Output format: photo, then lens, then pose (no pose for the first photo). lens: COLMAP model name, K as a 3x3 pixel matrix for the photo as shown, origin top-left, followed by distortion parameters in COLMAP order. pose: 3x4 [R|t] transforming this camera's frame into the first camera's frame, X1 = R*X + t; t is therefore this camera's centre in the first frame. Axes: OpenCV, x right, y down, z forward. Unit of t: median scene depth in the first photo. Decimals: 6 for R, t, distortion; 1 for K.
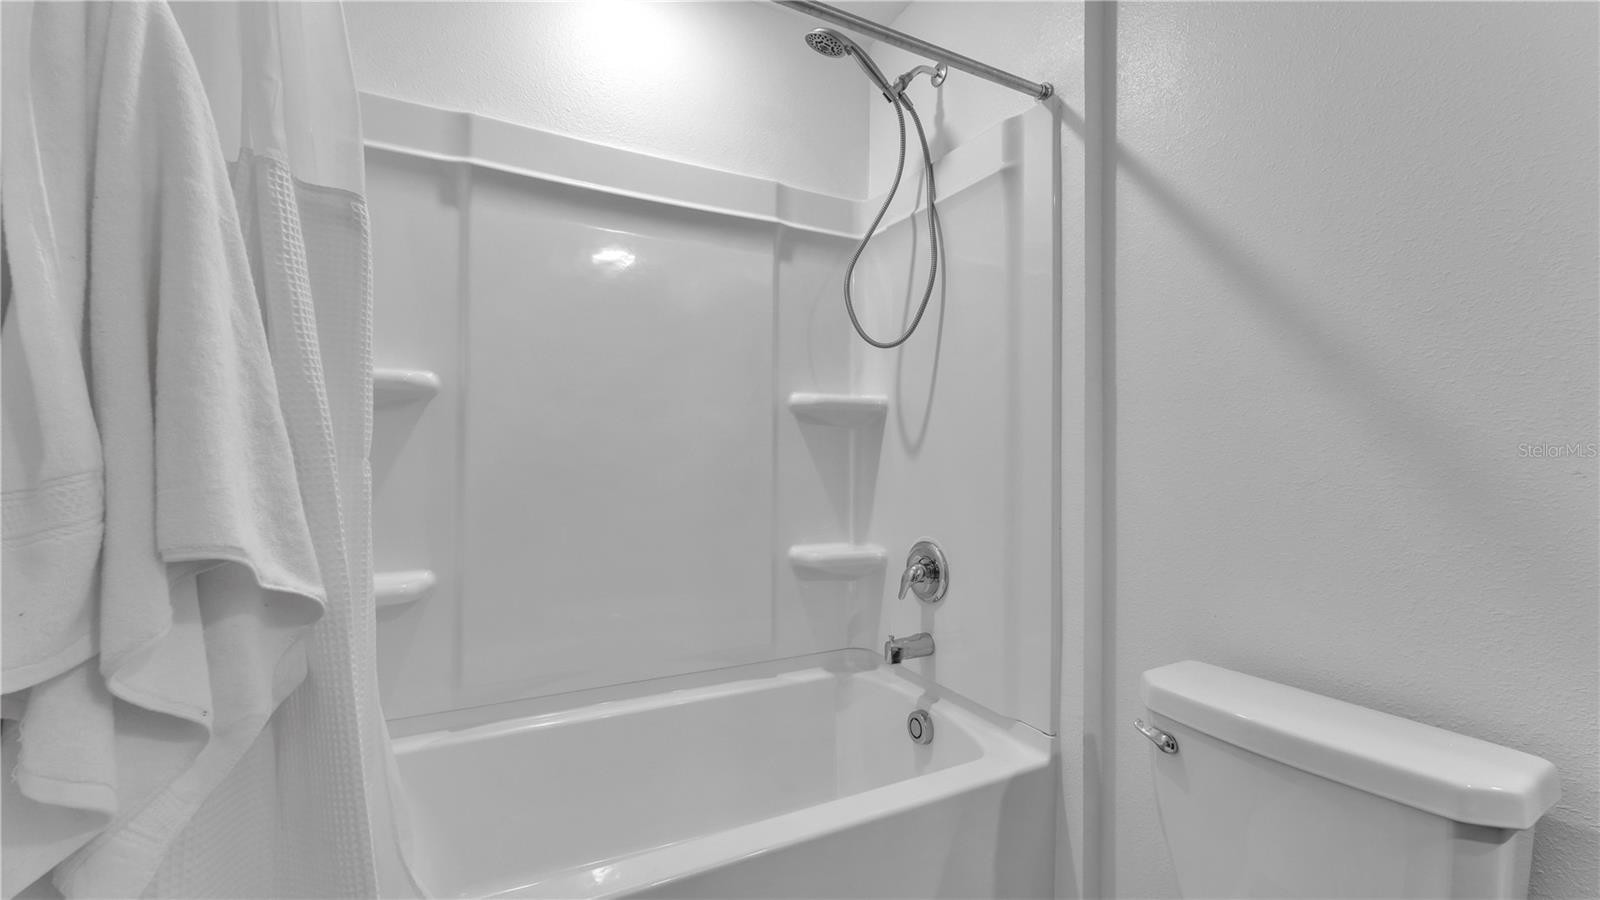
lens RADIAL K [[639.2, 0, 804.4], [0, 639.2, 447.1], [0, 0, 1]] dist [0.000343, -0.000074]
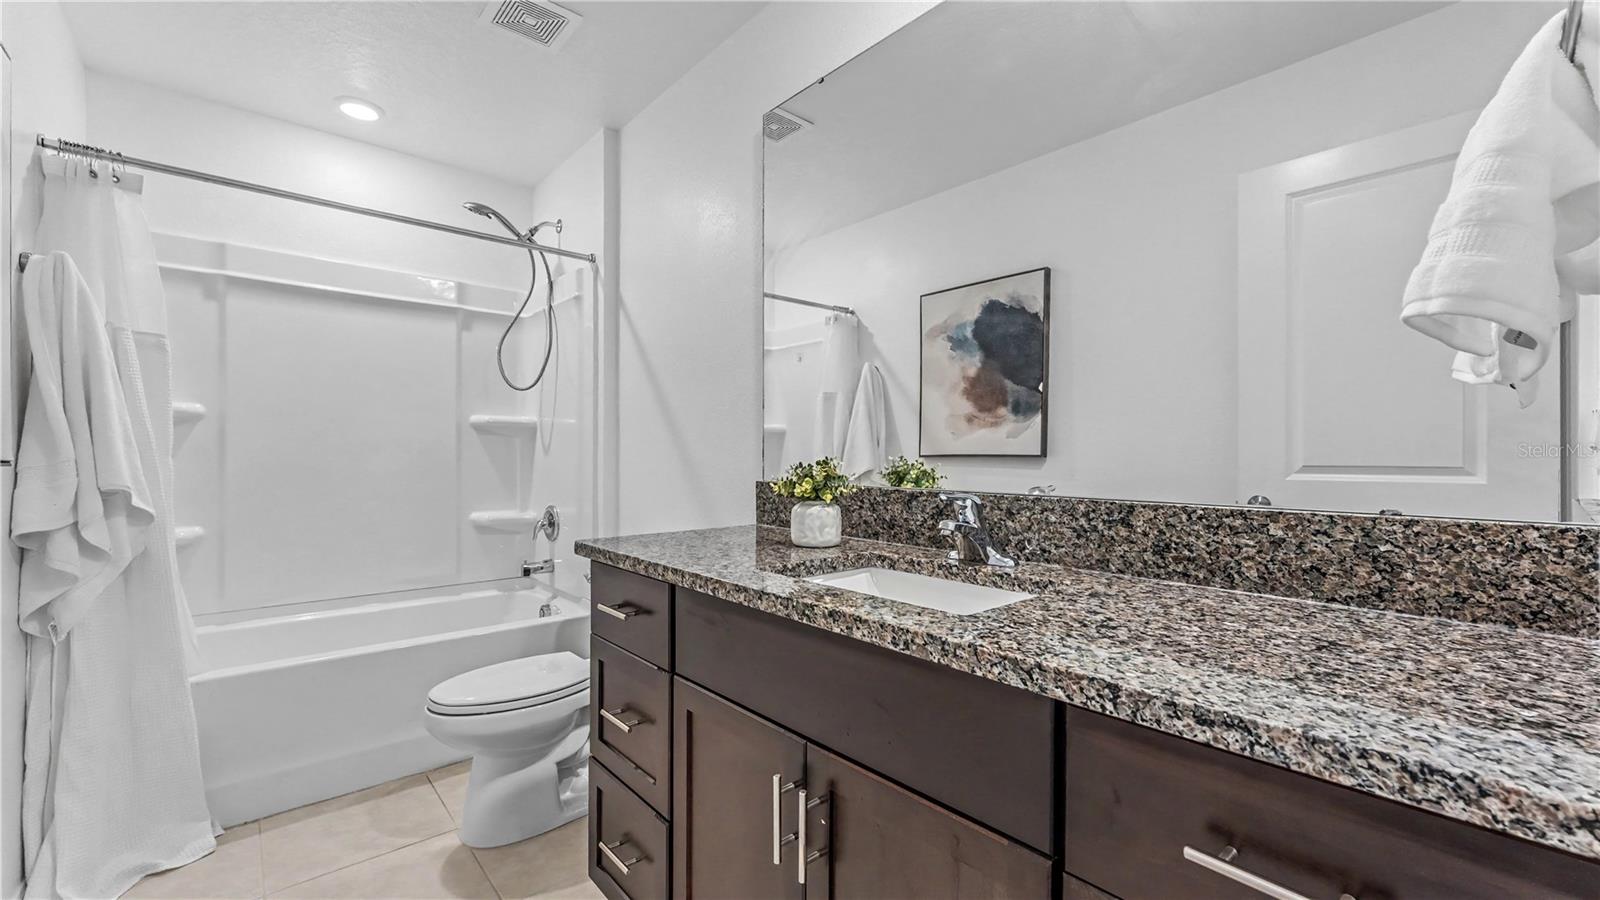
lens RADIAL K [[637.2, 0, 801.6], [0, 637.2, 456.2], [0, 0, 1]] dist [-0.002825, -0.000198]
pose [[0.969868, -0.007614, 0.243513, 0.460756], [0.005010, 0.999923, 0.011311, 0.002666], [-0.243580, -0.009751, 0.969832, -0.854783]]
